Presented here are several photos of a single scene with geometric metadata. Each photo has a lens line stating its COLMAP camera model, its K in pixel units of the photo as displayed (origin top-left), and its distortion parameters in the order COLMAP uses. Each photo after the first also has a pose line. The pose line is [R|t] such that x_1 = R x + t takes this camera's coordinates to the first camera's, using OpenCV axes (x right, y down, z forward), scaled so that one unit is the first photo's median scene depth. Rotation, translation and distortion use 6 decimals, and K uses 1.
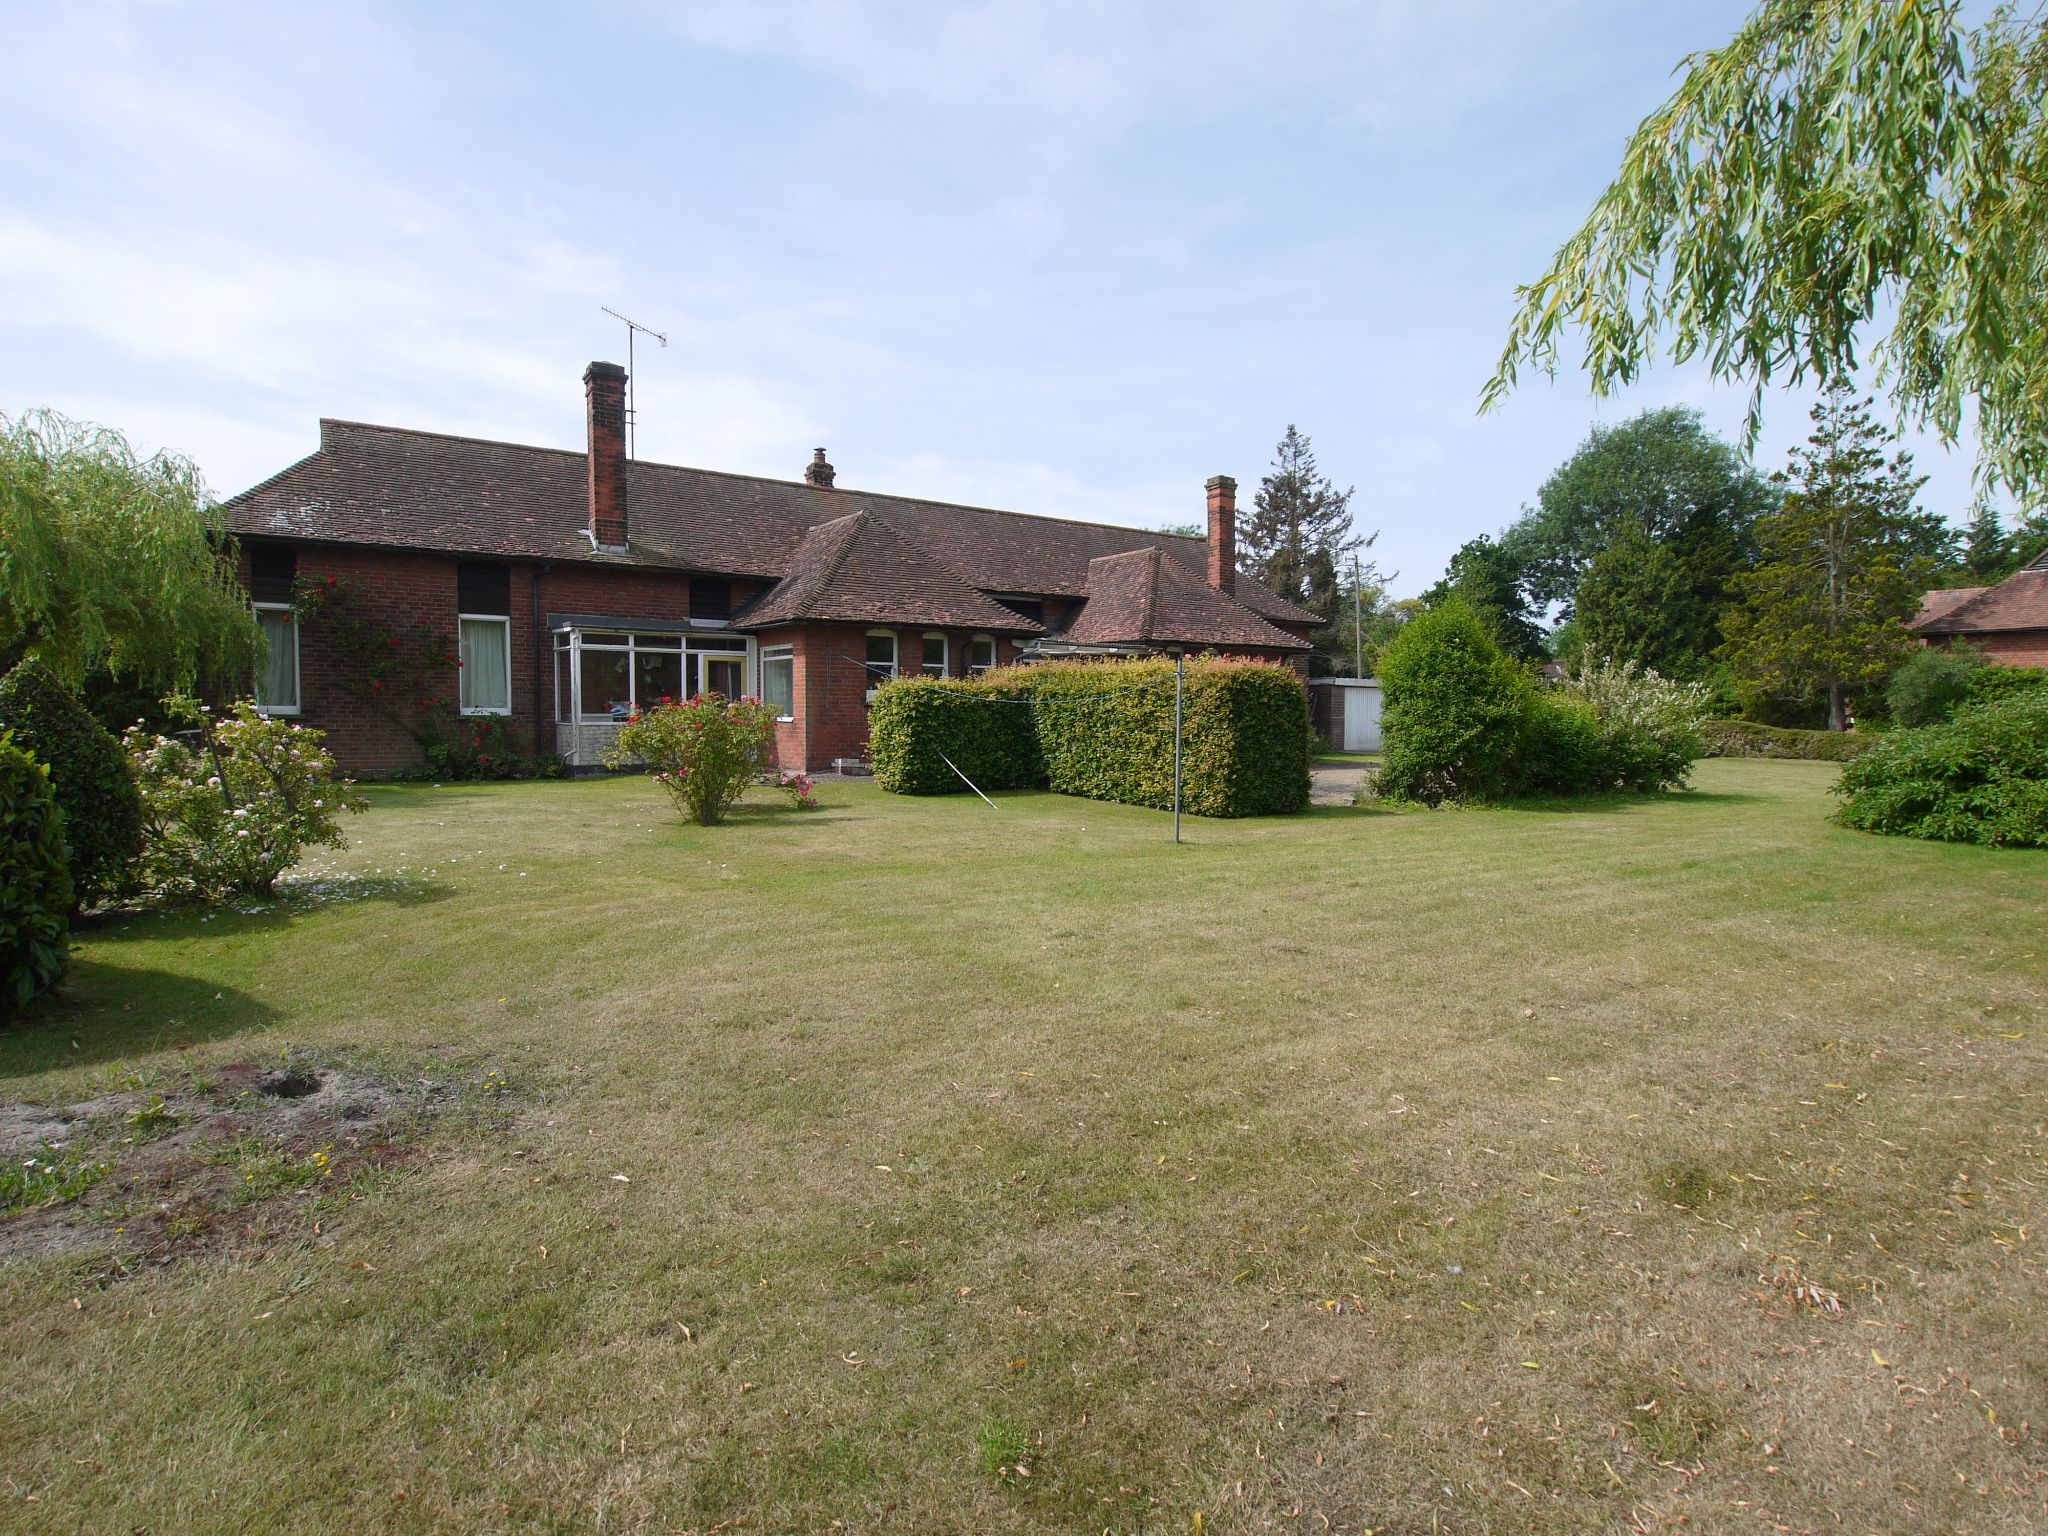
lens RADIAL K [[1079.7, 0, 1022.0], [0, 1079.7, 765.4], [0, 0, 1]] dist [-0.001754, 0.000035]
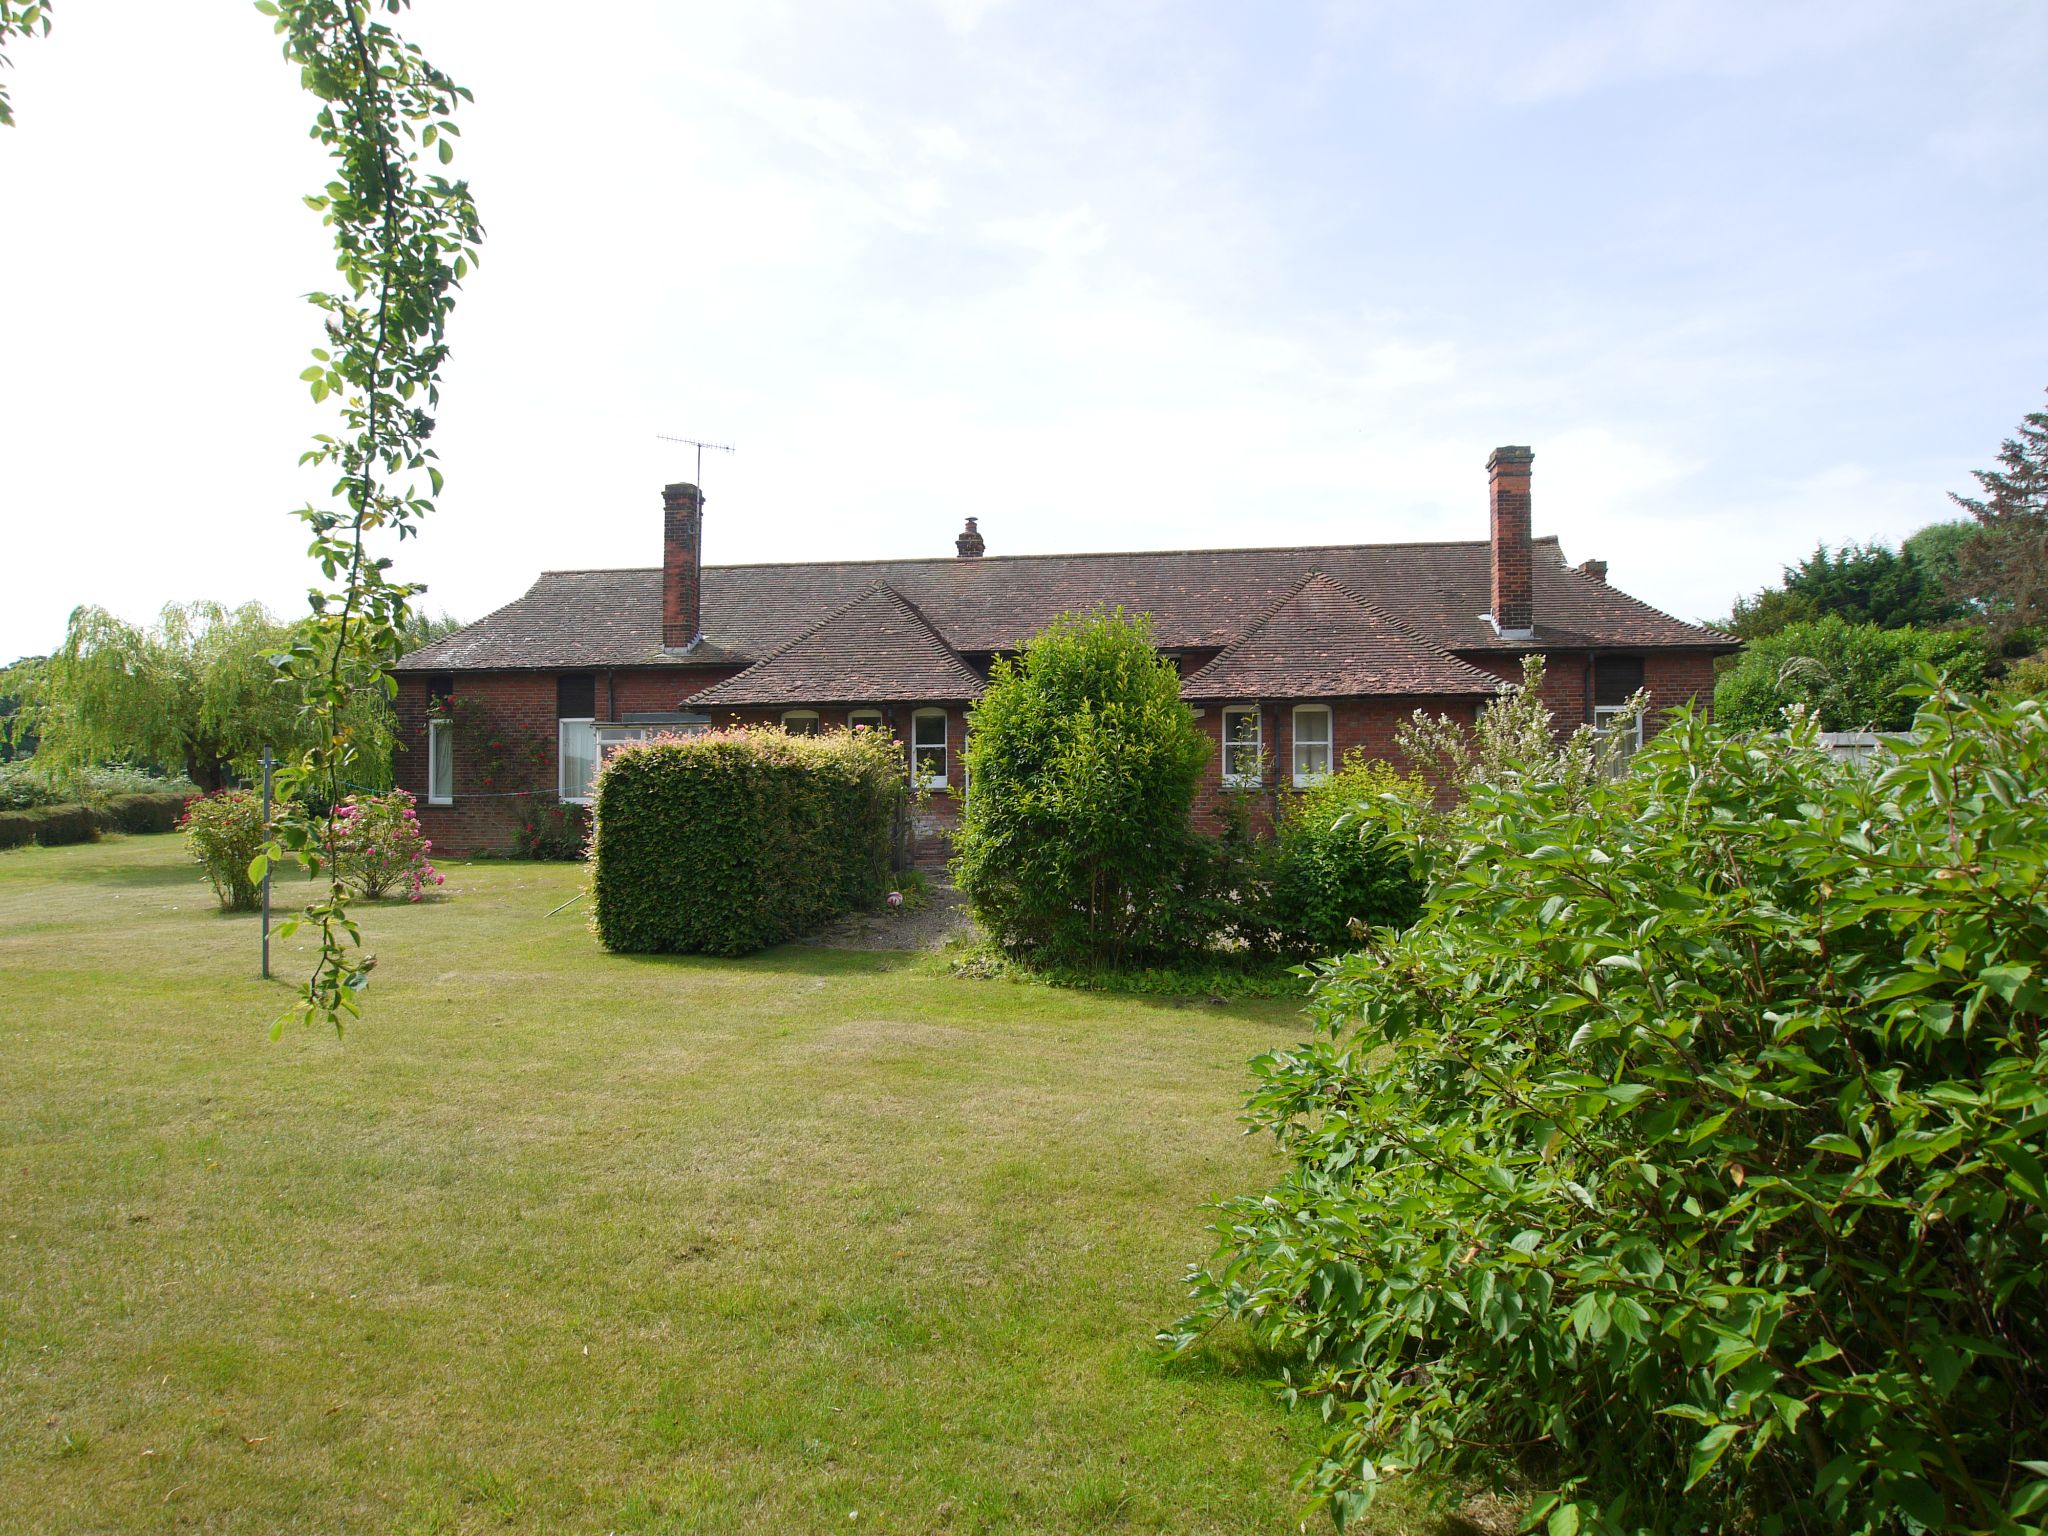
lens RADIAL K [[1079.7, 0, 1023.2], [0, 1079.7, 766.8], [0, 0, 1]] dist [-0.001754, 0.000035]
pose [[0.690661, -0.016760, -0.722984, 0.612427], [-0.040056, 0.997310, -0.061385, -0.031787], [0.722068, 0.071356, 0.688132, 0.496237]]
